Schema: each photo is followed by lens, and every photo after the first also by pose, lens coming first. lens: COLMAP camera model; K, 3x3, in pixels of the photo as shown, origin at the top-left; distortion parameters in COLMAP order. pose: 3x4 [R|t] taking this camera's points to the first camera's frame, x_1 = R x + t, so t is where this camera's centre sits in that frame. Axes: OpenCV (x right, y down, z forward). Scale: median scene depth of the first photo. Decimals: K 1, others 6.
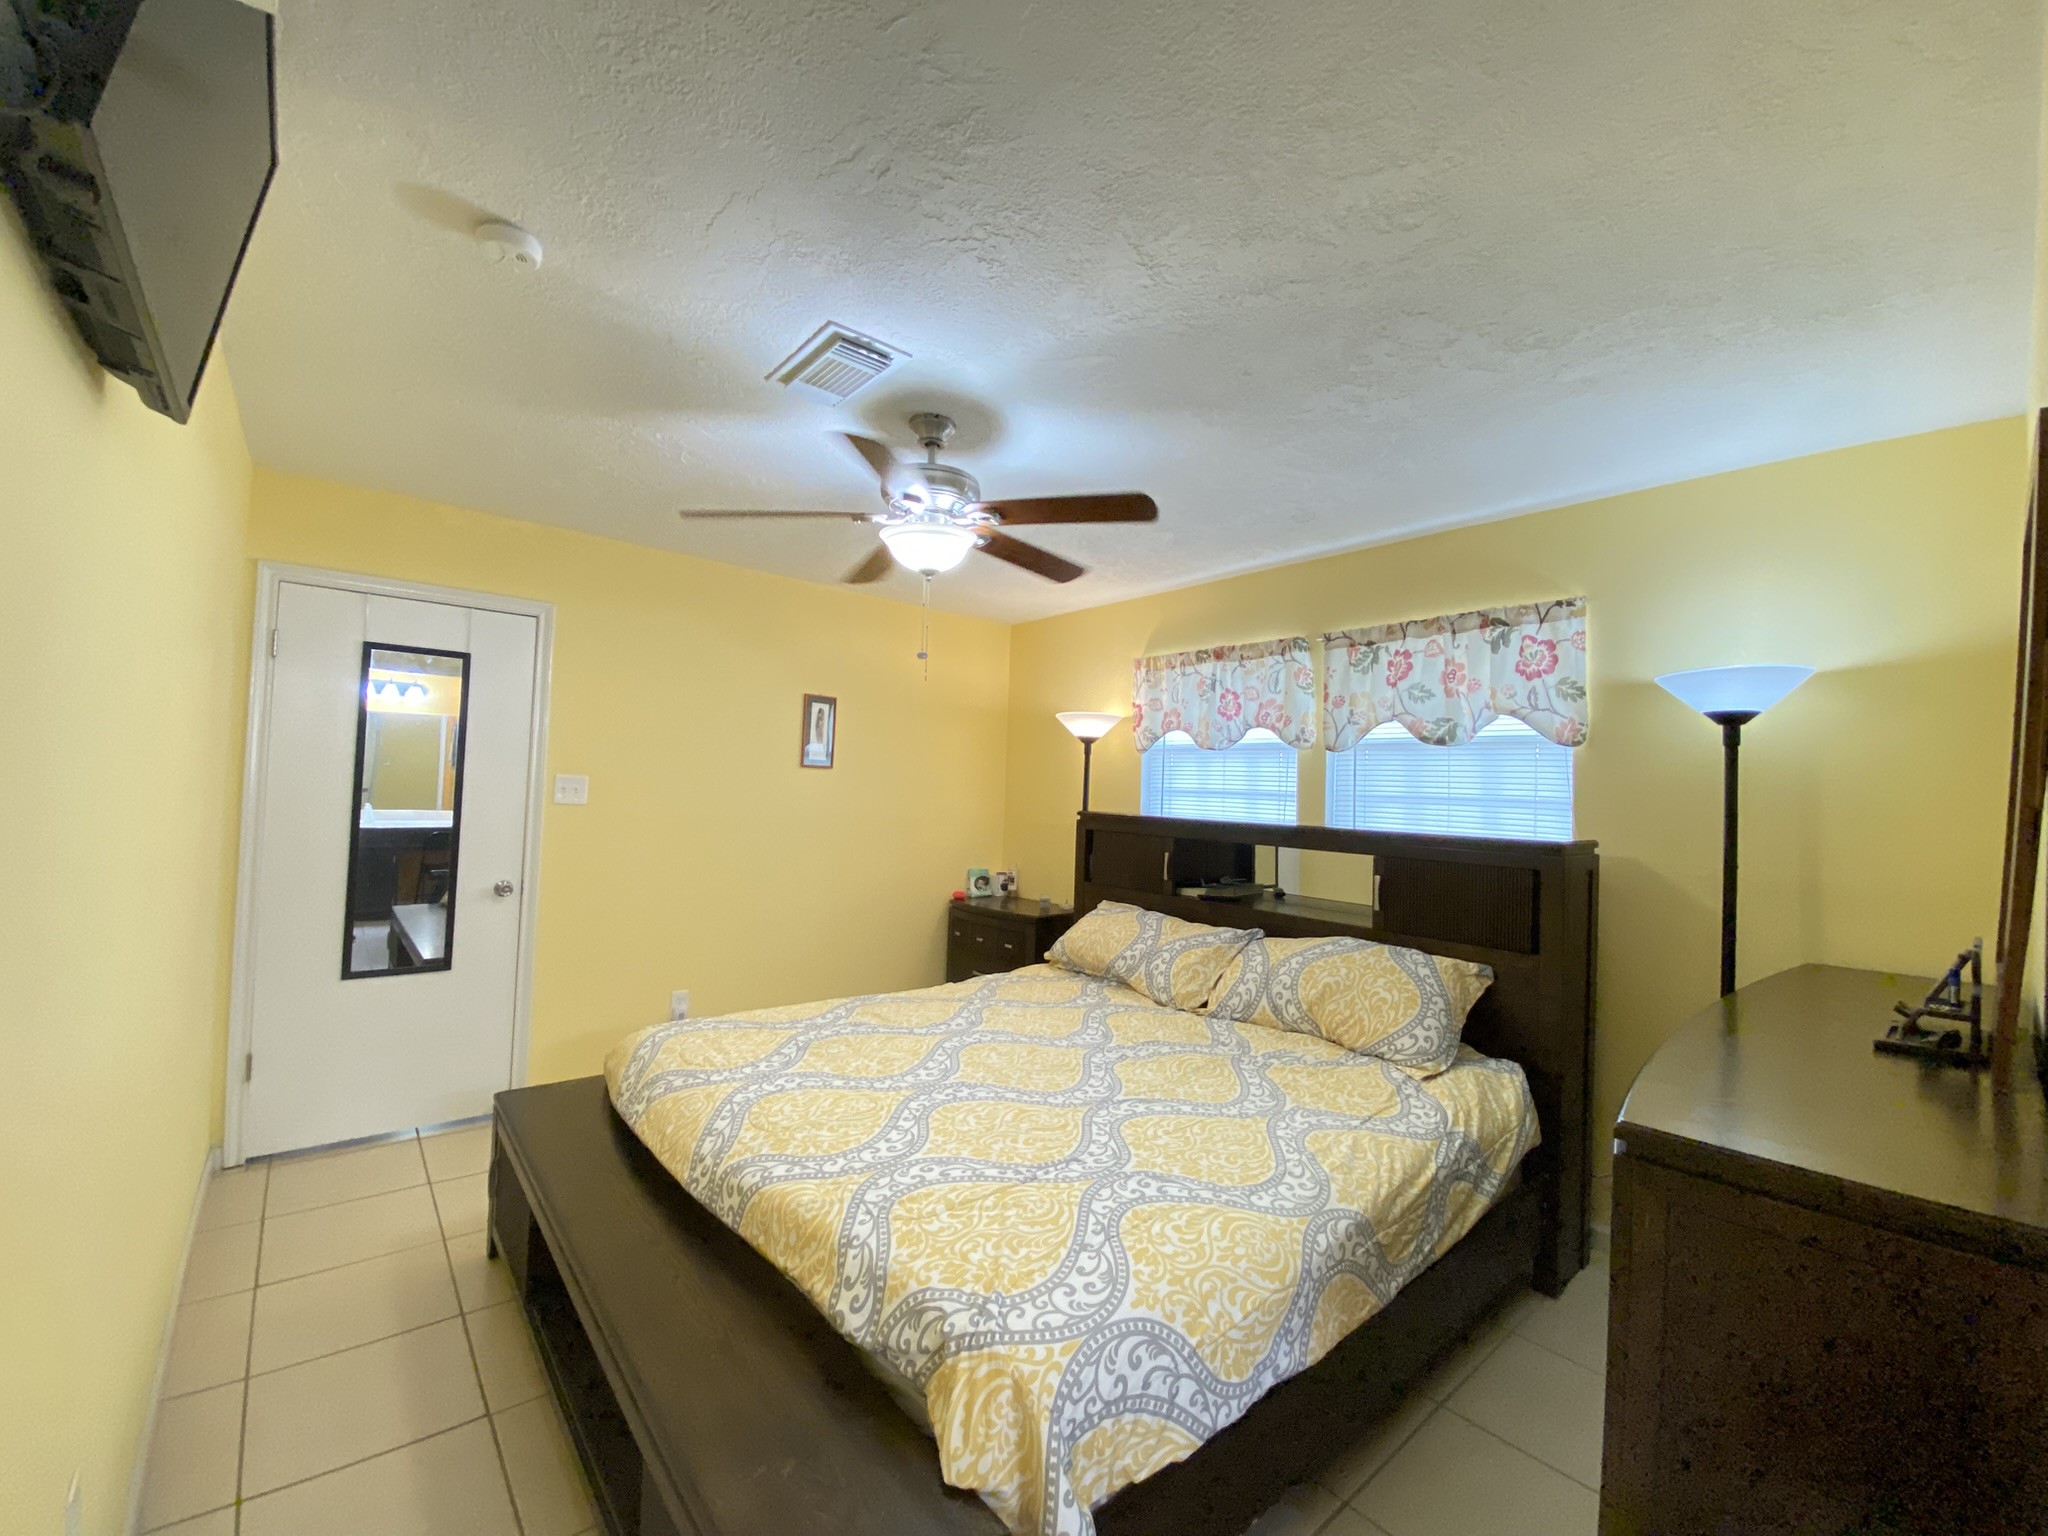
lens RADIAL K [[841.9, 0, 1024.0], [0, 841.9, 768.0], [0, 0, 1]] dist [0.043707, -0.000022]
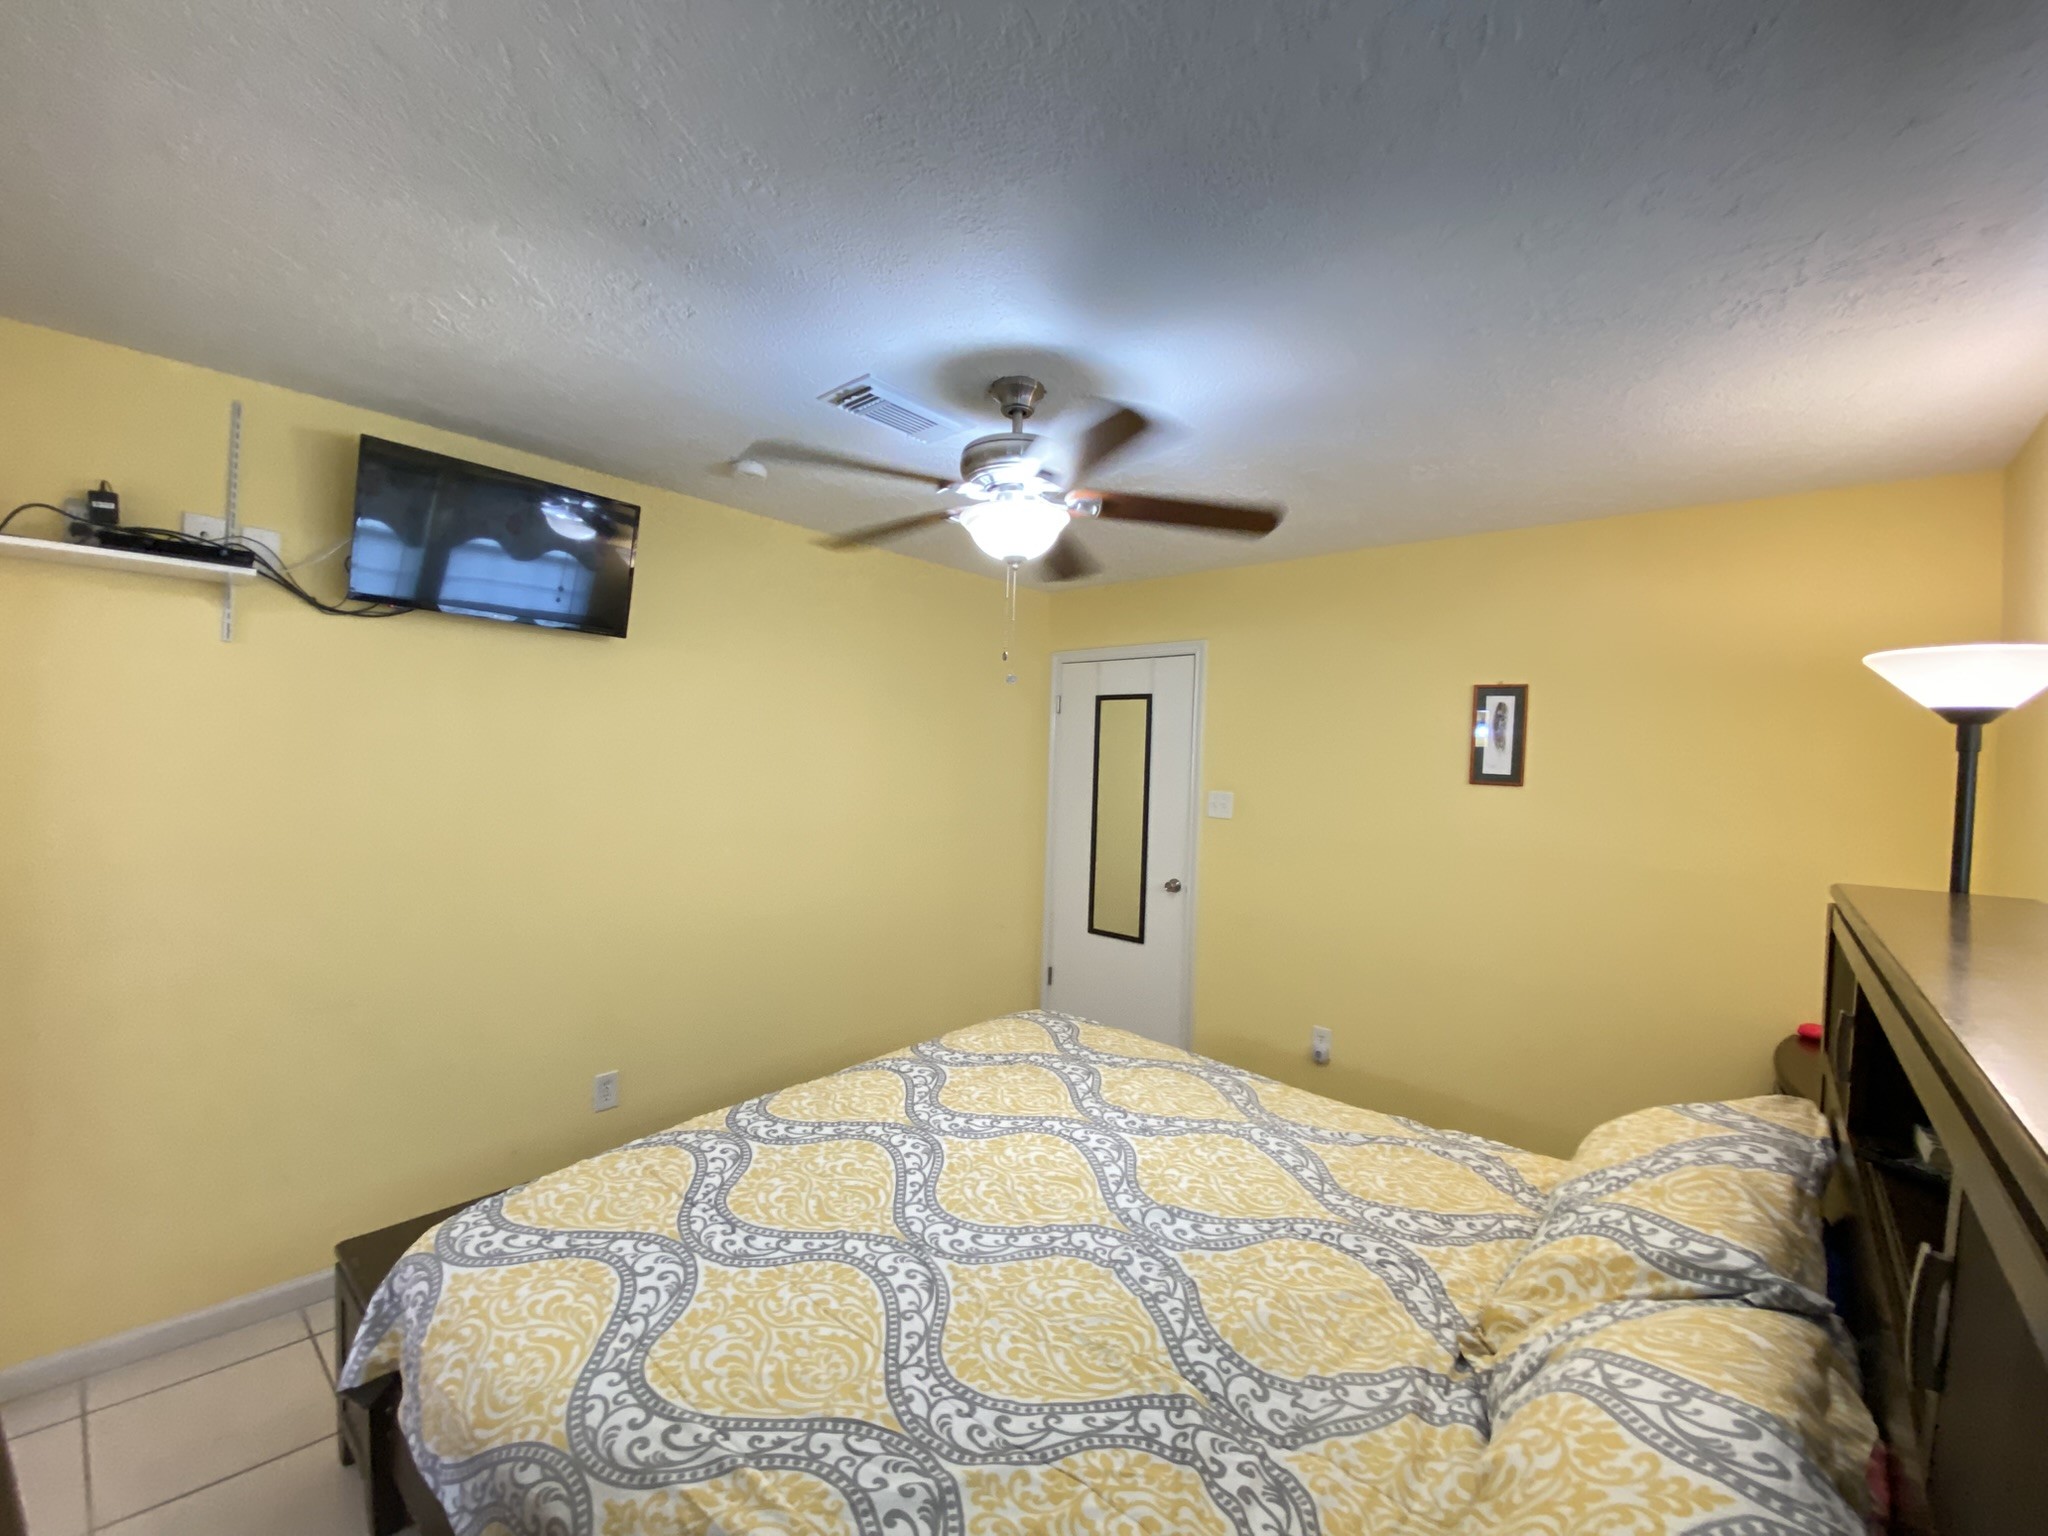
lens RADIAL K [[838.8, 0, 1024.0], [0, 838.8, 768.0], [0, 0, 1]] dist [-0.003406, -0.000210]
pose [[0.142296, -0.022125, -0.989577, 0.798948], [-0.001186, 0.999746, -0.022523, 0.002879], [0.989824, 0.004378, 0.142233, 0.961481]]
